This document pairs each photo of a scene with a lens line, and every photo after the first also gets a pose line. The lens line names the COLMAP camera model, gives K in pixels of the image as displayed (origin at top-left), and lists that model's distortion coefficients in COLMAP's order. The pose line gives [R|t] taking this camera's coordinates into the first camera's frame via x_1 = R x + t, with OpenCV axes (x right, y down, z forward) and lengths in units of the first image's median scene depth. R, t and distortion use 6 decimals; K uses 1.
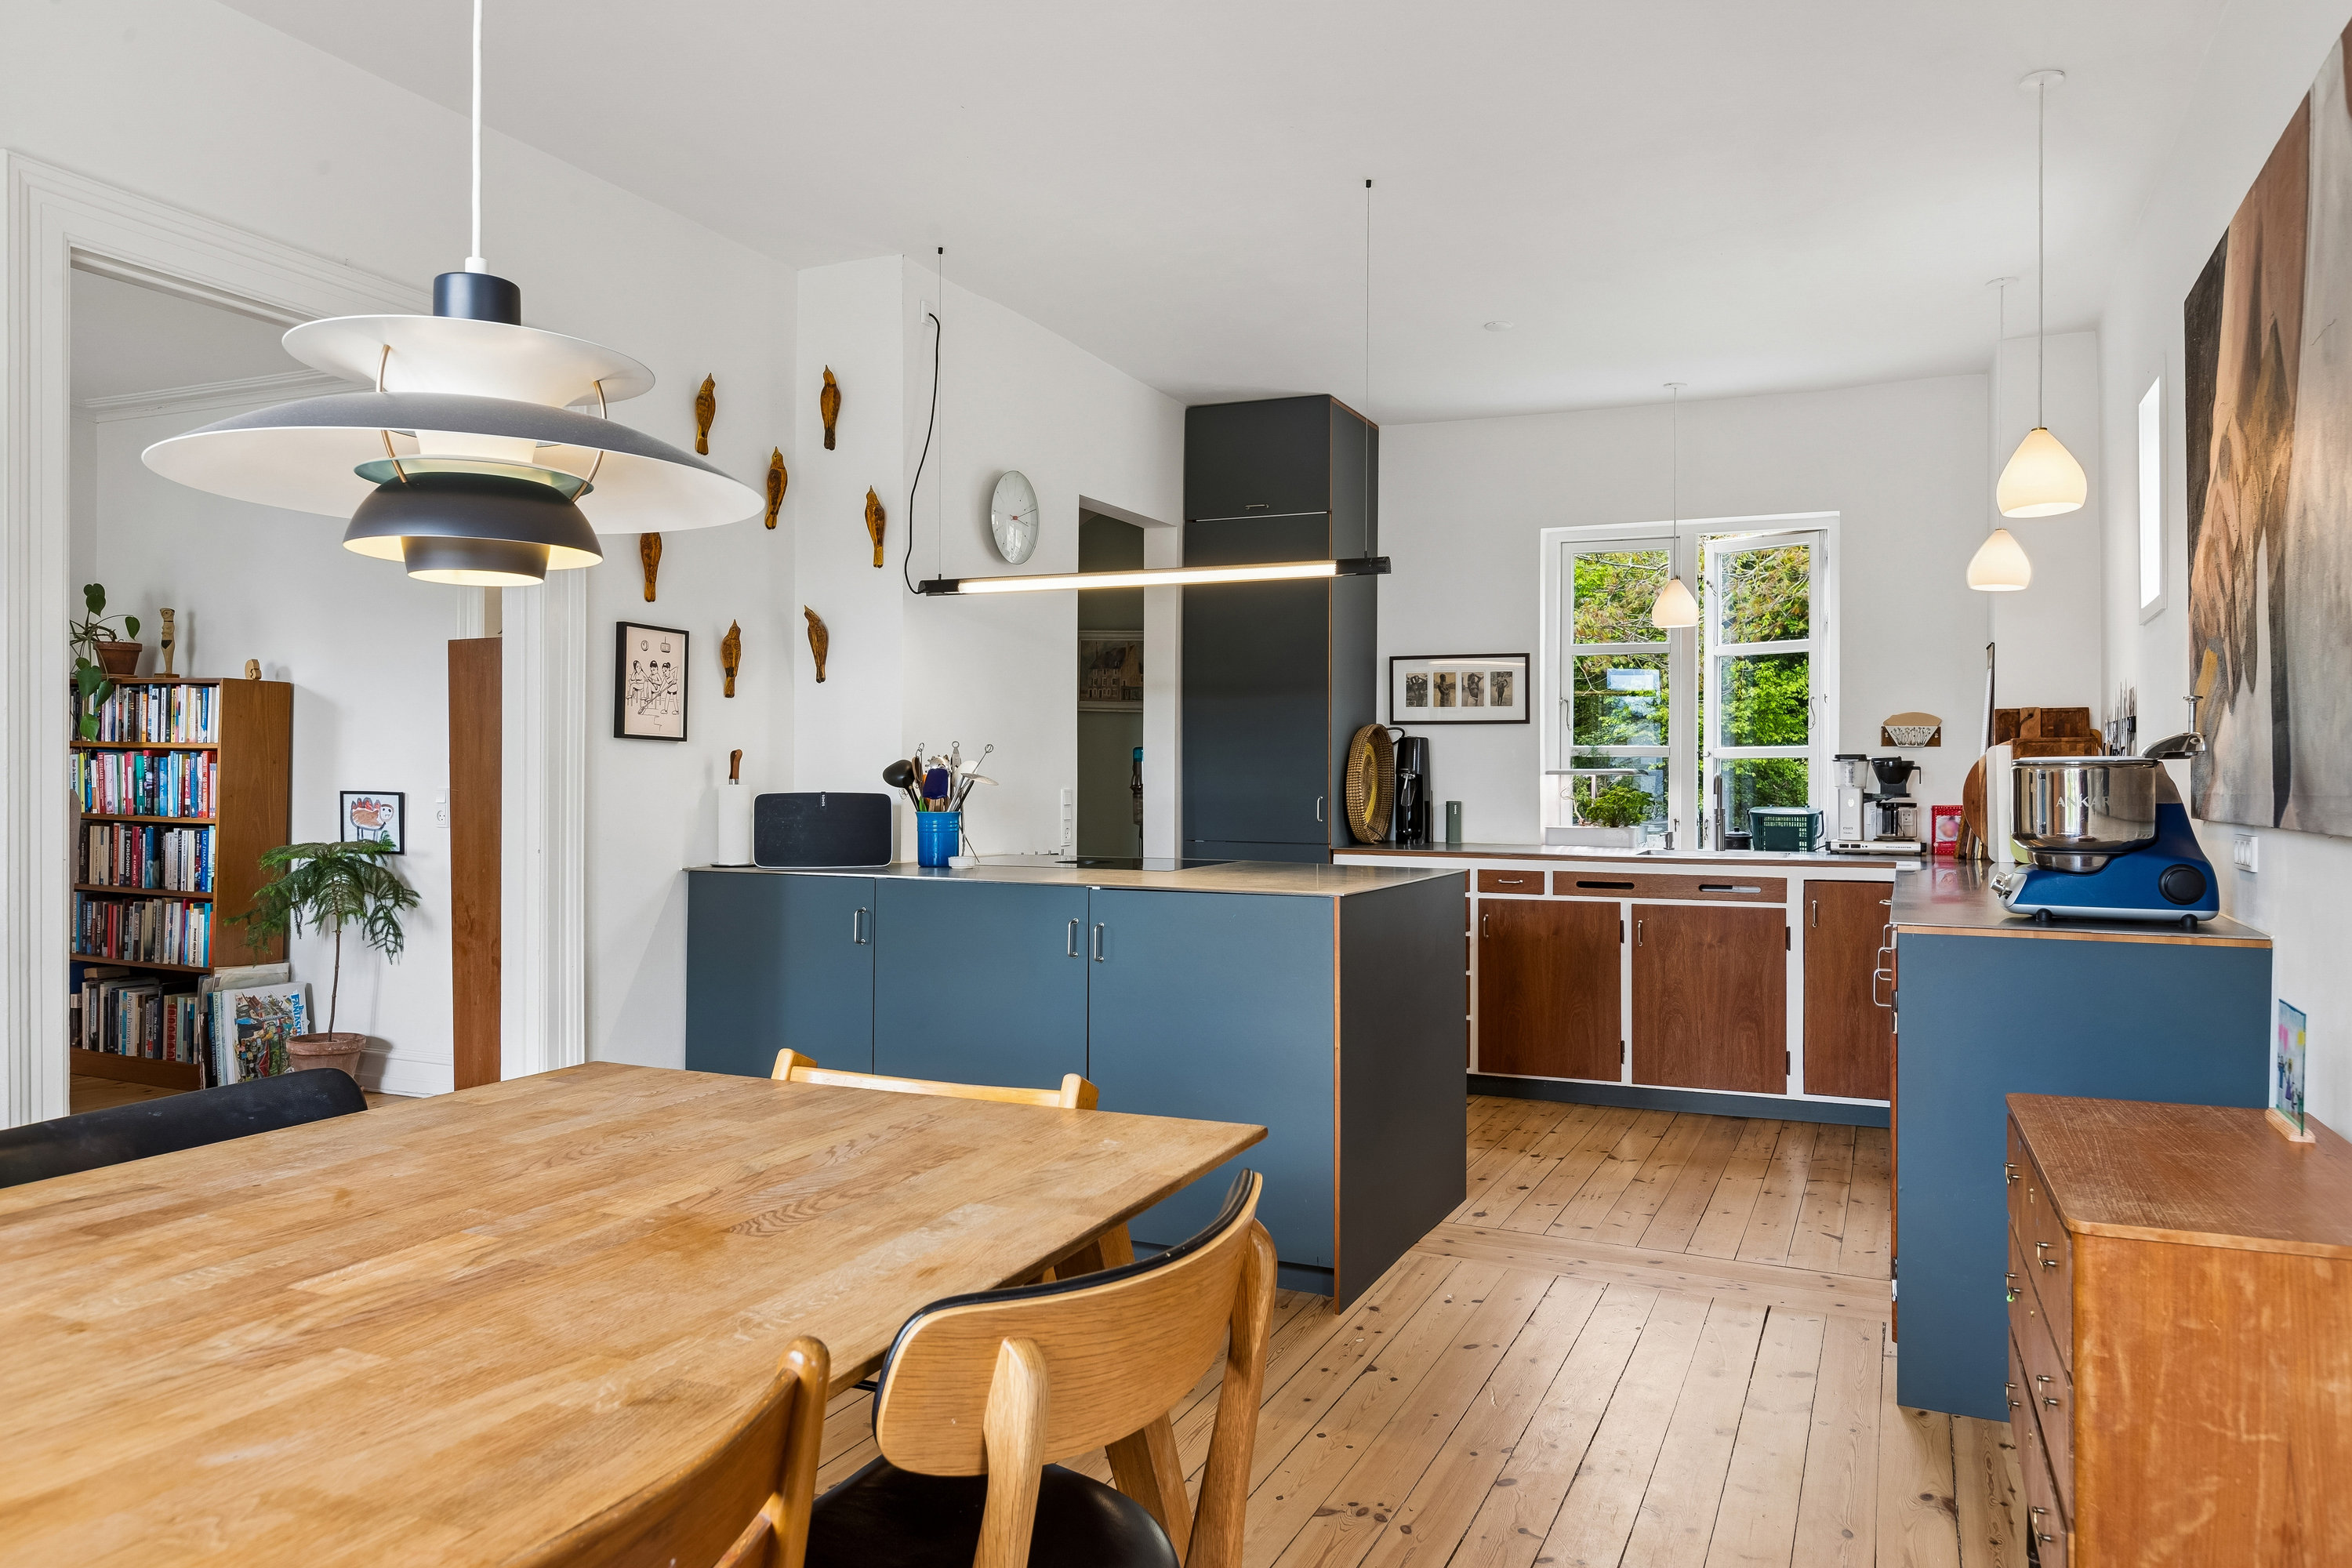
lens RADIAL K [[1580.5, 0, 1182.0], [0, 1580.5, 780.3], [0, 0, 1]] dist [-0.005191, 0.001485]
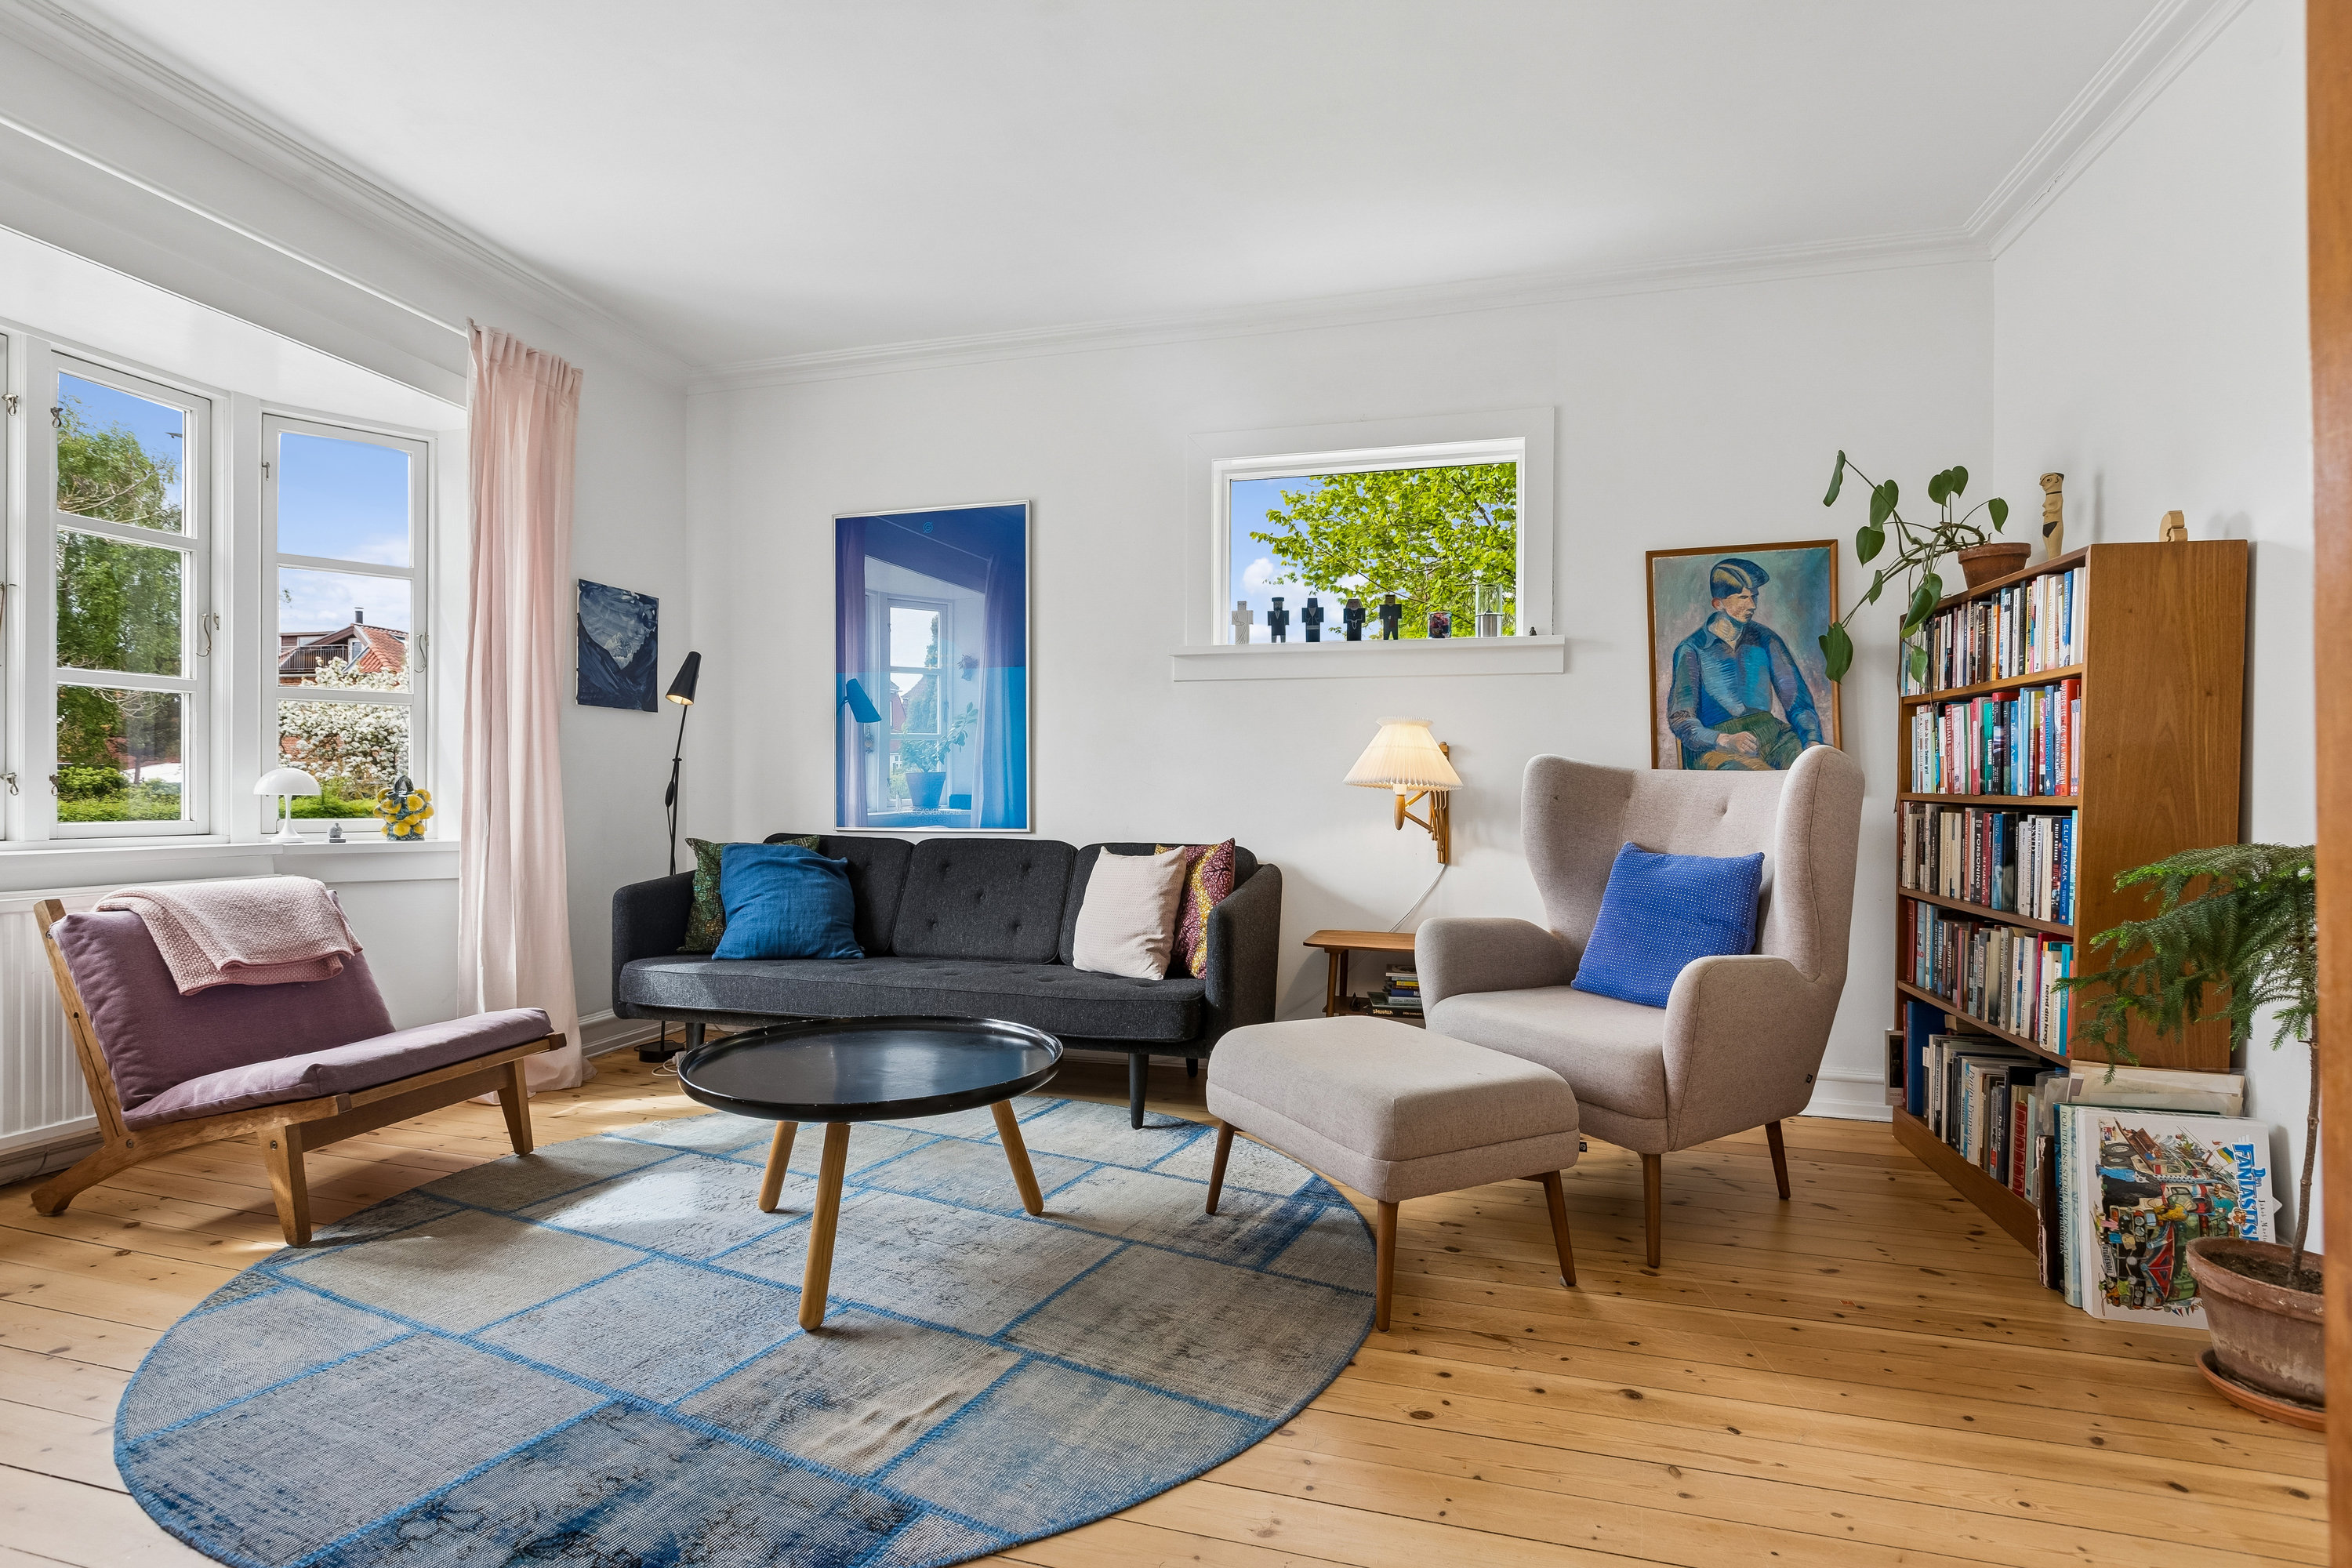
lens RADIAL K [[1131.3, 0, 1176.8], [0, 1131.3, 799.6], [0, 0, 1]] dist [-0.003025, -0.000938]
pose [[0.148196, -0.003124, -0.988953, -0.255115], [-0.006871, 0.999968, -0.004189, 0.028614], [0.988934, 0.007416, 0.148169, 0.608201]]
